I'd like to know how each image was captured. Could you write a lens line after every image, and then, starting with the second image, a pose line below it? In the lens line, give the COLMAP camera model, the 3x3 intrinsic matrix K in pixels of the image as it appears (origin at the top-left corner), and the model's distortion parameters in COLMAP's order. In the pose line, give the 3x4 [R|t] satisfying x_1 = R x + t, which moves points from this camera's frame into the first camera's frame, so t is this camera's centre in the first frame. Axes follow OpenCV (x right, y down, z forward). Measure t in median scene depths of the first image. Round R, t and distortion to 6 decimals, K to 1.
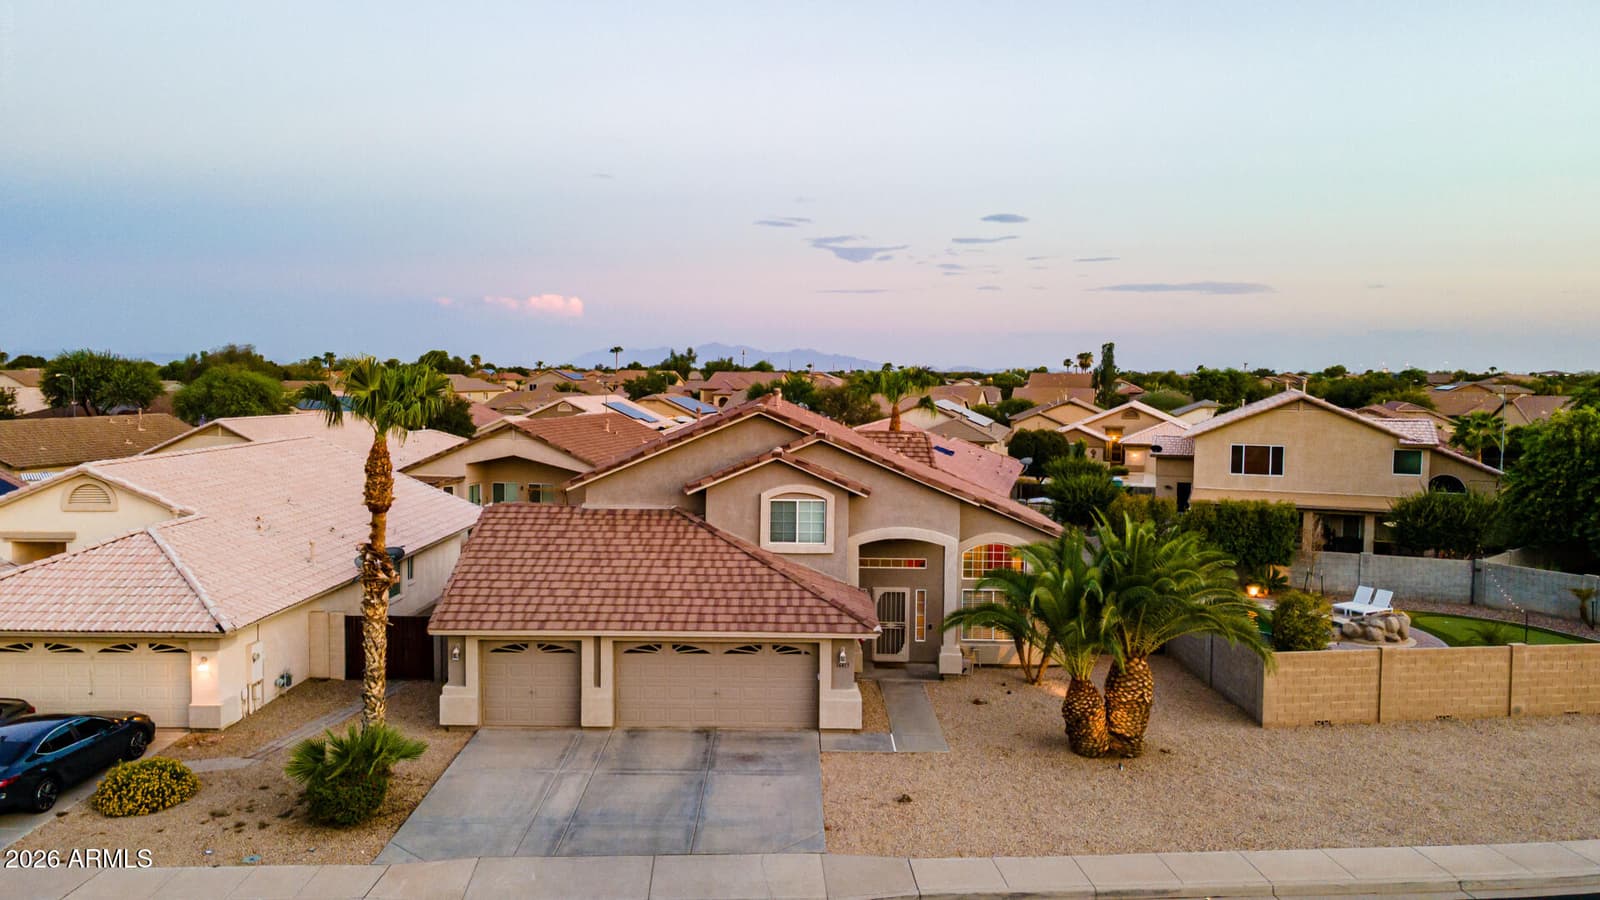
lens RADIAL K [[1157.0, 0, 800.0], [0, 1157.0, 450.0], [0, 0, 1]] dist [0.030374, 0.008203]
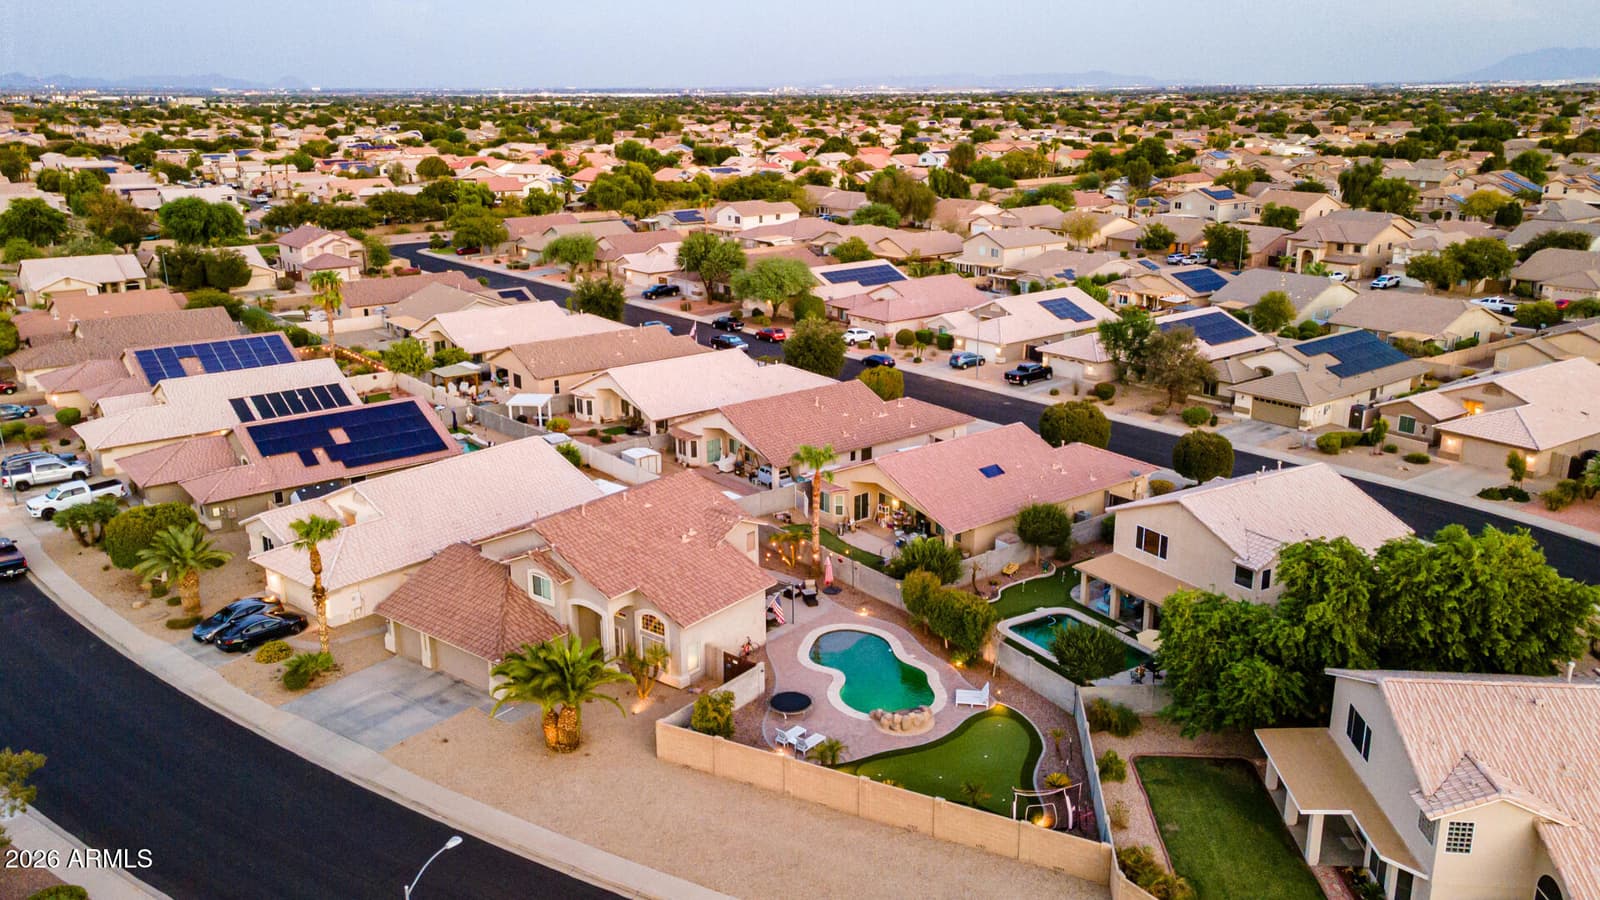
lens RADIAL K [[1179.1, 0, 800.0], [0, 1179.1, 450.0], [0, 0, 1]] dist [0.032548, 0.001975]
pose [[0.794403, 0.164117, -0.584798, 1.656003], [-0.037934, 0.974330, 0.221905, -0.700148], [0.606205, -0.154098, 0.780237, -0.292635]]
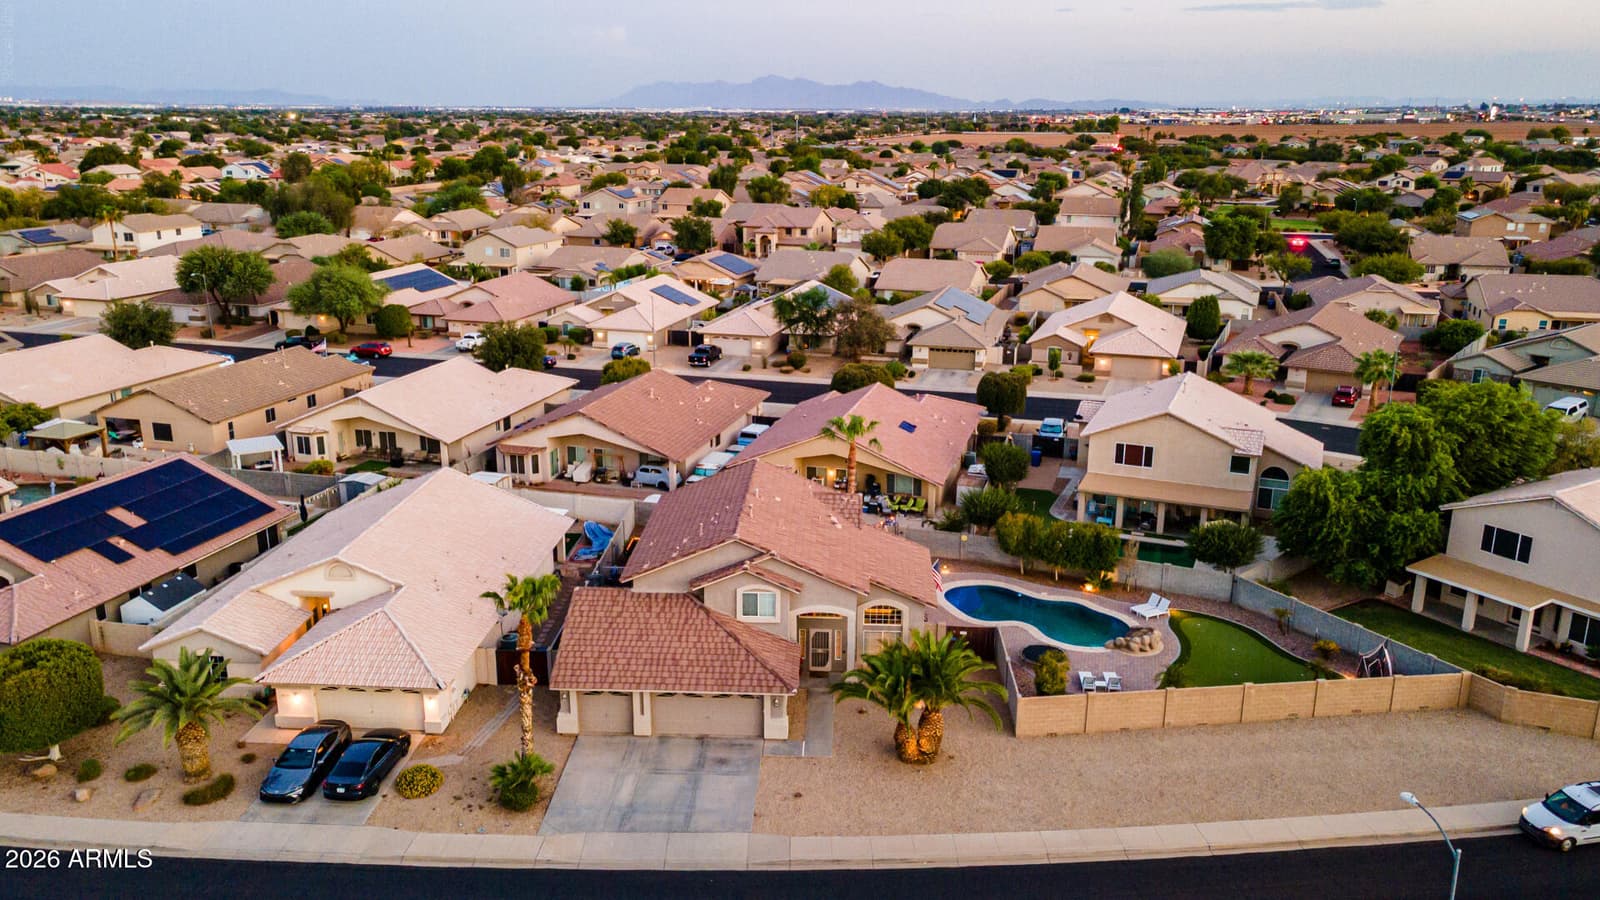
lens RADIAL K [[1157.0, 0, 800.0], [0, 1157.0, 450.0], [0, 0, 1]] dist [0.030374, 0.008203]
pose [[0.998842, 0.008467, -0.047357, 0.151613], [0.001357, 0.979042, 0.203652, -0.559265], [0.048089, -0.203480, 0.977897, -0.665801]]
